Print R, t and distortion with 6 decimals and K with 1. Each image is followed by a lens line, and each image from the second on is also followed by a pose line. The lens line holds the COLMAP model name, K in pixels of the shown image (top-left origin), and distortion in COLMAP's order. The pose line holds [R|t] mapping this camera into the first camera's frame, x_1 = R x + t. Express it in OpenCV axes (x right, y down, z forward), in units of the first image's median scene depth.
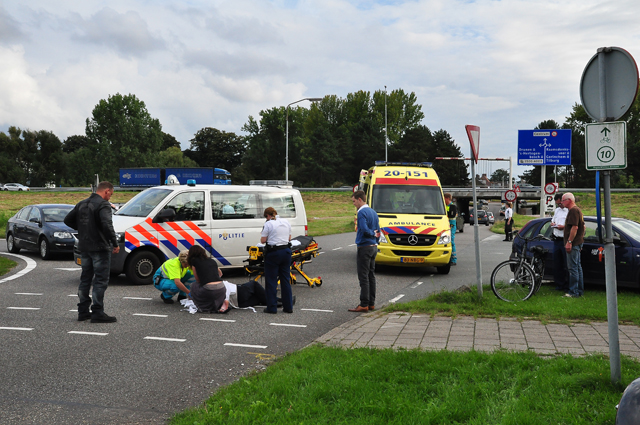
lens RADIAL K [[700.5, 0, 322.1], [0, 700.5, 213.1], [0, 0, 1]] dist [0.043147, 0.000000]
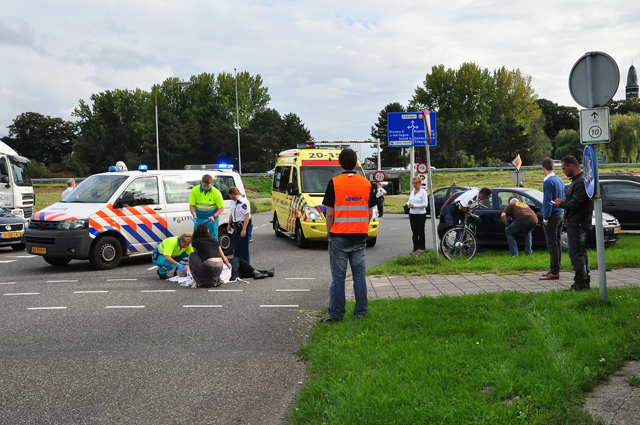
lens RADIAL K [[734.4, 0, 326.0], [0, 734.4, 207.6], [0, 0, 1]] dist [0.073918, 0.000000]
pose [[0.972136, -0.039690, 0.231033, -0.067955], [0.037555, 0.999202, 0.013635, 0.003553], [-0.231389, -0.004579, 0.972850, -0.040510]]
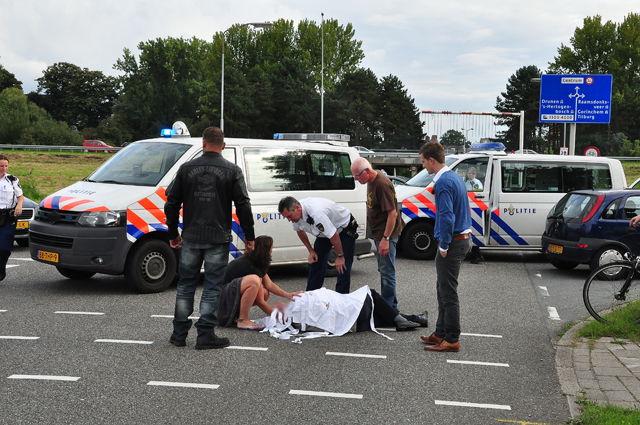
lens RADIAL K [[922.7, 0, 322.0], [0, 922.7, 216.5], [0, 0, 1]] dist [0.133150, 0.000000]
pose [[0.991790, 0.007601, 0.127652, -0.074784], [-0.011936, 0.999377, 0.033223, 0.001235], [-0.127320, -0.034474, 0.991262, 0.053433]]
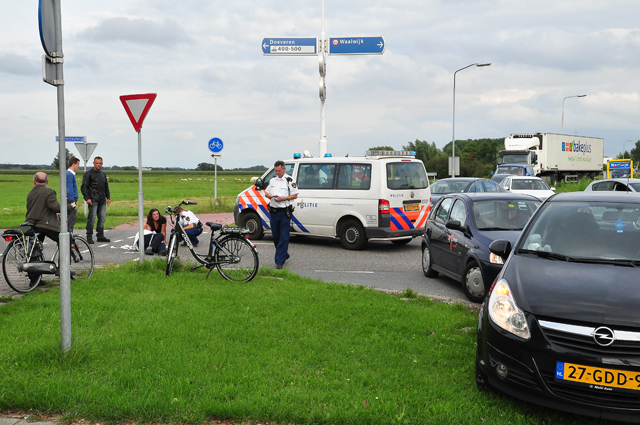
lens RADIAL K [[820.5, 0, 294.5], [0, 820.5, 207.1], [0, 0, 1]] dist [0.106294, 0.000000]
pose [[0.163308, 0.038228, -0.985834, 0.419338], [-0.030315, 0.998972, 0.033715, -0.002160], [0.986109, 0.024379, 0.164299, 0.299675]]
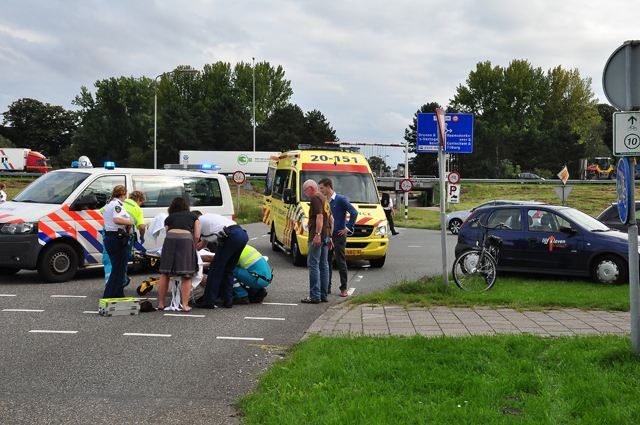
lens RADIAL K [[820.5, 0, 323.6], [0, 820.5, 209.9], [0, 0, 1]] dist [0.106294, 0.000000]
pose [[0.980981, 0.002270, 0.194090, -0.047553], [-0.003213, 0.999985, 0.004541, 0.002594], [-0.194077, -0.005078, 0.980973, -0.022815]]
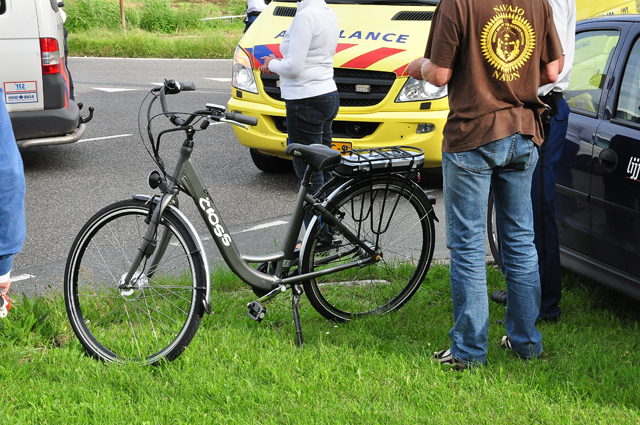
lens RADIAL K [[1371.3, 0, 323.5], [0, 1371.3, 208.1], [0, 0, 1]] dist [0.256270, 0.000000]
pose [[0.894741, 0.056555, -0.442989, 0.173700], [0.013296, 0.988136, 0.153006, -0.001408], [0.446387, -0.142791, 0.883374, 0.181641]]
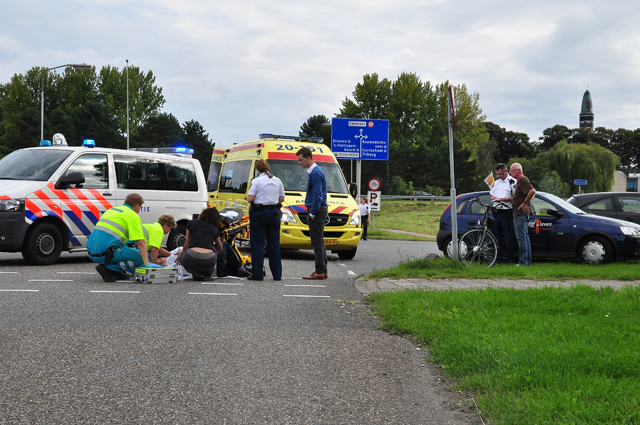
lens RADIAL K [[897.1, 0, 326.9], [0, 897.1, 214.6], [0, 0, 1]] dist [0.139074, 0.000000]
pose [[0.937316, 0.008365, 0.348379, -0.112091], [-0.001383, 0.999793, -0.020286, 0.023209], [-0.348477, 0.018533, 0.937134, -0.031497]]
